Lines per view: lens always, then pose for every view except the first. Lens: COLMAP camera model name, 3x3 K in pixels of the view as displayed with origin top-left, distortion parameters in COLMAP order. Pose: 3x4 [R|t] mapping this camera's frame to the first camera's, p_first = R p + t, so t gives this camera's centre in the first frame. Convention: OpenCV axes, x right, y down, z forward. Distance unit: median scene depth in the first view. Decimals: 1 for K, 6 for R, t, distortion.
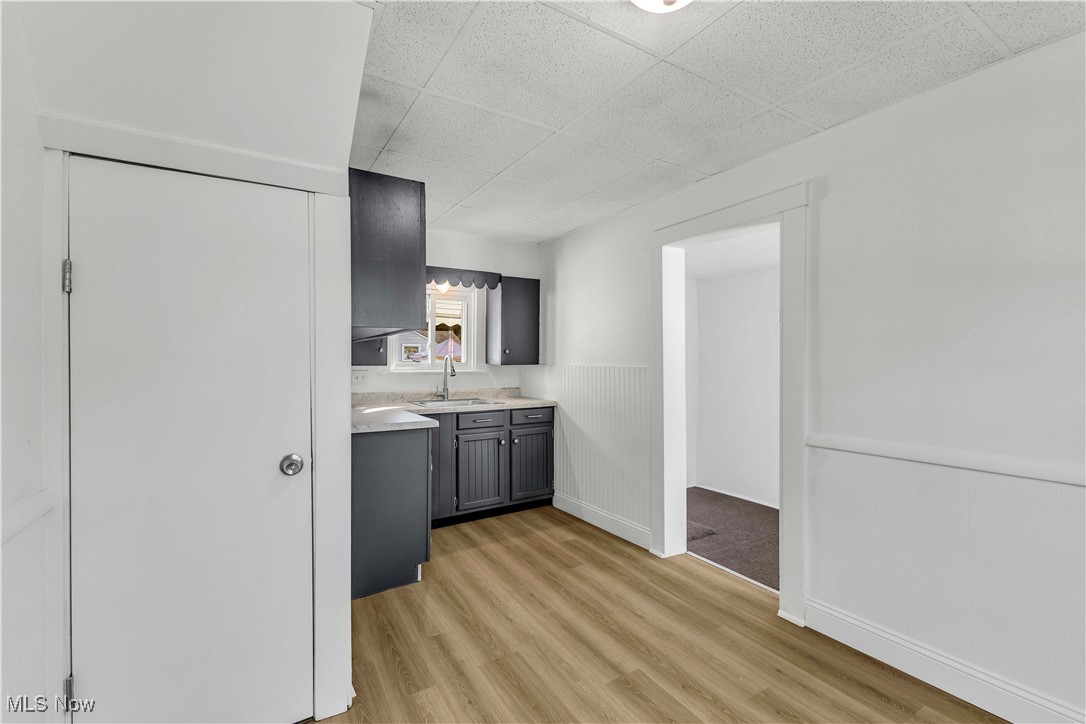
lens RADIAL K [[465.7, 0, 539.6], [0, 465.7, 357.2], [0, 0, 1]] dist [0.015907, -0.000011]
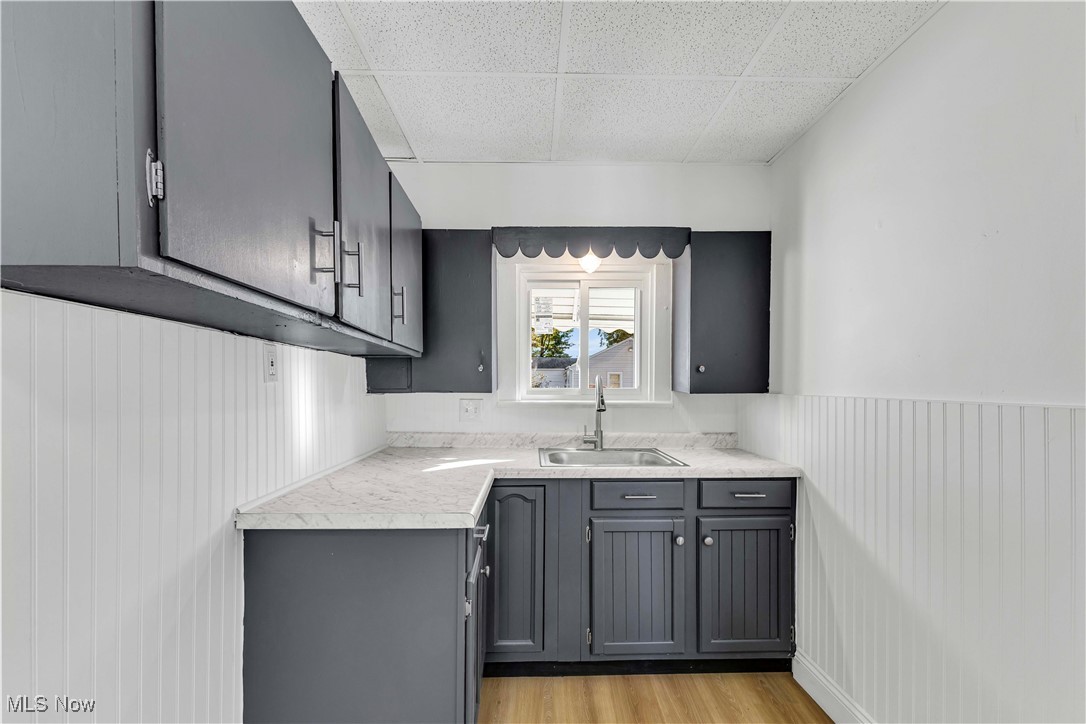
lens RADIAL K [[482.7, 0, 545.2], [0, 482.7, 389.8], [0, 0, 1]] dist [-0.000382, 0.000389]
pose [[0.867521, 0.006458, -0.497359, 0.057459], [0.000579, 0.999902, 0.013993, 0.004956], [0.497400, -0.012428, 0.867432, 0.448545]]
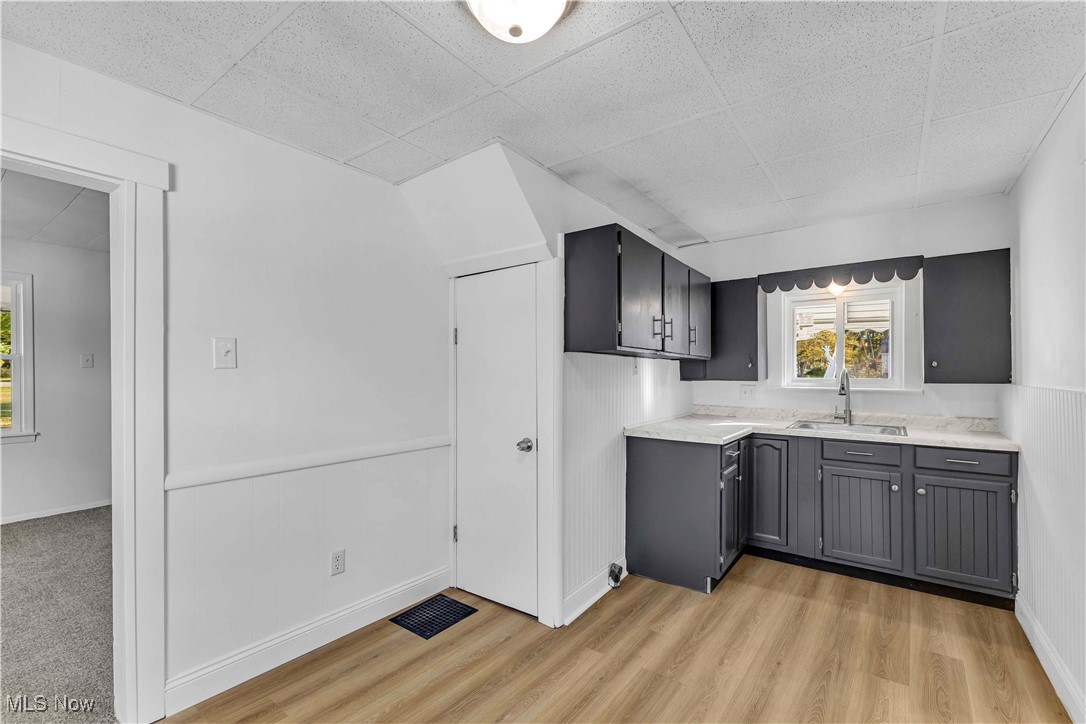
lens RADIAL K [[465.7, 0, 548.0], [0, 465.7, 375.1], [0, 0, 1]] dist [0.015907, -0.000011]
pose [[0.386376, 0.004488, -0.922330, 0.387599], [0.004992, 0.999963, 0.006957, -0.003292], [0.922328, -0.007293, 0.386340, 0.206211]]
